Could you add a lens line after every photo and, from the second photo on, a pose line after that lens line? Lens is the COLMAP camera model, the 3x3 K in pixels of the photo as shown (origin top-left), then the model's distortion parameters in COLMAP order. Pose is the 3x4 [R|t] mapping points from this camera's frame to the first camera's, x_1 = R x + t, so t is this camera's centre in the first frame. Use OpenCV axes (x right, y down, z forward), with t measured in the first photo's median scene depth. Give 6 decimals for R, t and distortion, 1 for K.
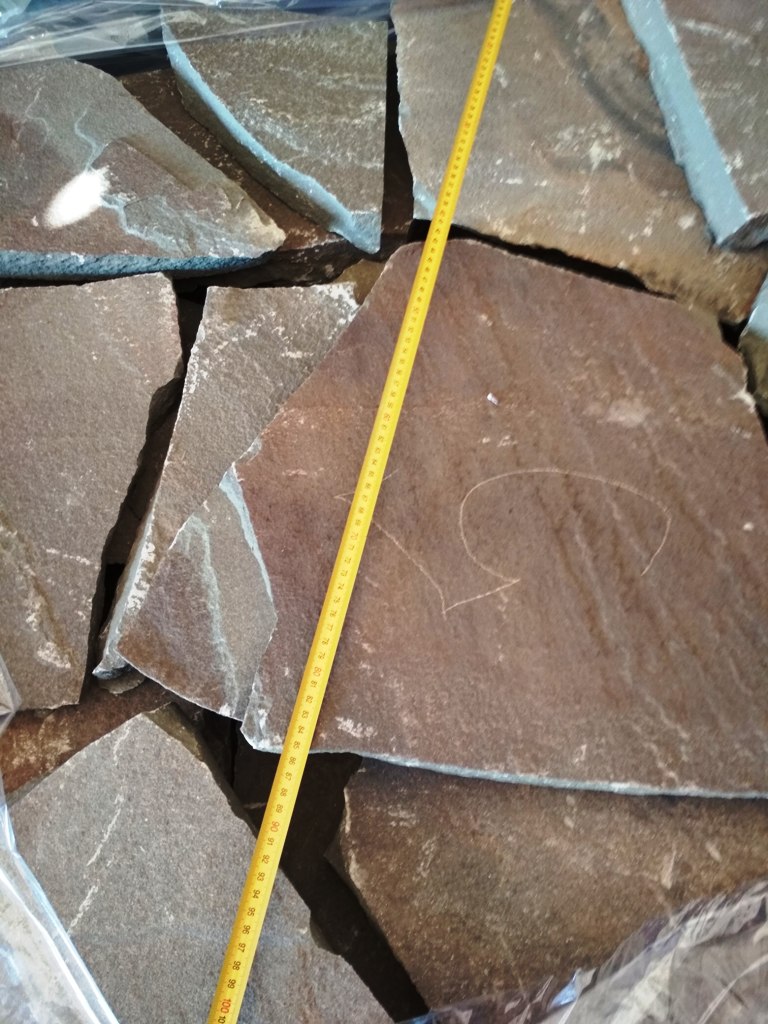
lens RADIAL K [[929.7, 0, 387.0], [0, 929.7, 489.8], [0, 0, 1]] dist [0.099406, -0.235389]
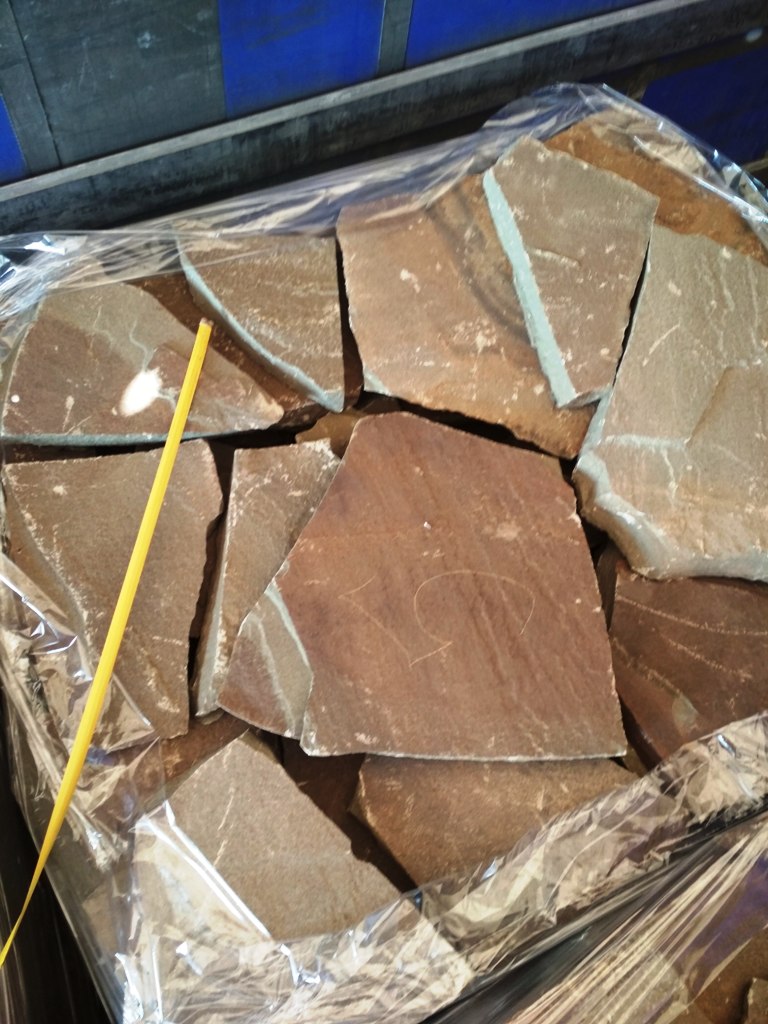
lens RADIAL K [[934.8, 0, 387.7], [0, 934.8, 487.7], [0, 0, 1]] dist [0.186232, -0.575441]
pose [[0.990455, -0.054058, 0.126795, -0.164020], [0.045391, 0.996494, 0.070274, -0.287890], [-0.130149, -0.063848, 0.989436, -0.626392]]
